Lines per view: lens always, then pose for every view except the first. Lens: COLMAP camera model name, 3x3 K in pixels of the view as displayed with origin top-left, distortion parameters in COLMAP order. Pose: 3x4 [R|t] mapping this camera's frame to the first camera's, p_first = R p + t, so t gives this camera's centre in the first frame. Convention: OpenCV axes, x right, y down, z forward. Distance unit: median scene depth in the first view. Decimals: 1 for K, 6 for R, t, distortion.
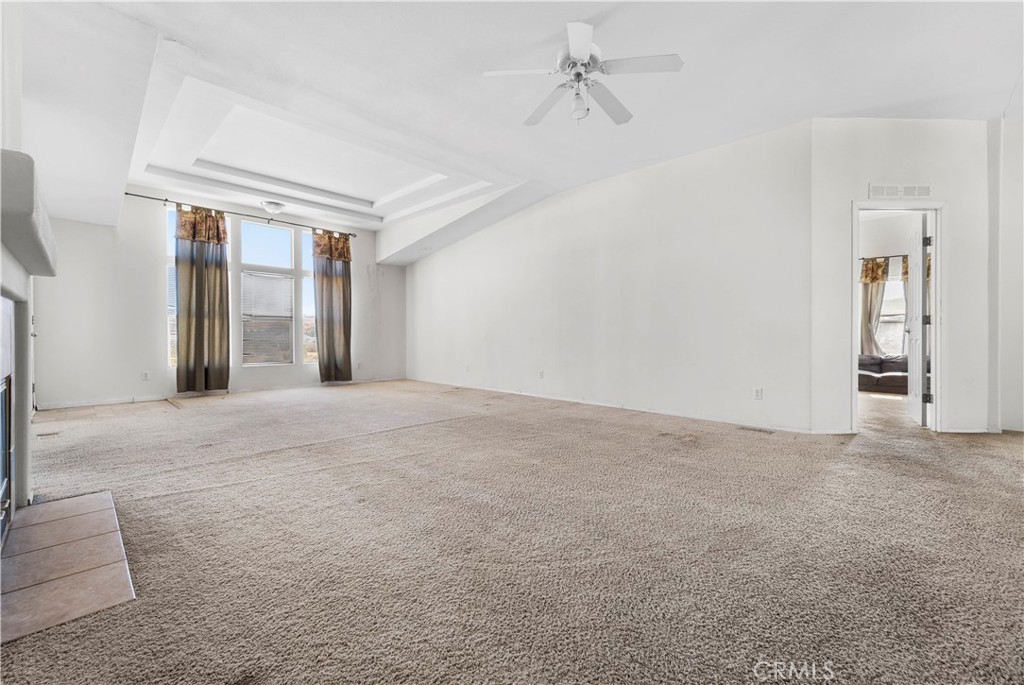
lens RADIAL K [[423.1, 0, 514.5], [0, 423.1, 339.3], [0, 0, 1]] dist [-0.001646, -0.000083]
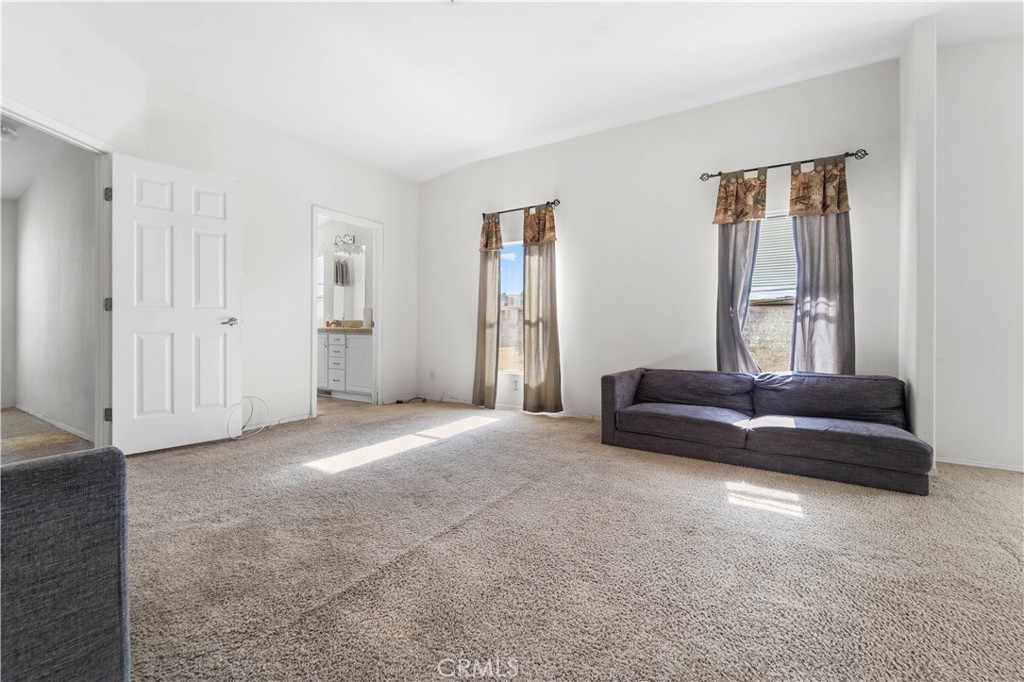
lens RADIAL K [[423.1, 0, 509.9], [0, 423.1, 345.4], [0, 0, 1]] dist [-0.001646, -0.000083]
pose [[0.980745, 0.001698, 0.195286, 0.503087], [-0.000375, 0.999977, -0.006812, 0.009939], [-0.195293, 0.006607, 0.980723, 0.582590]]
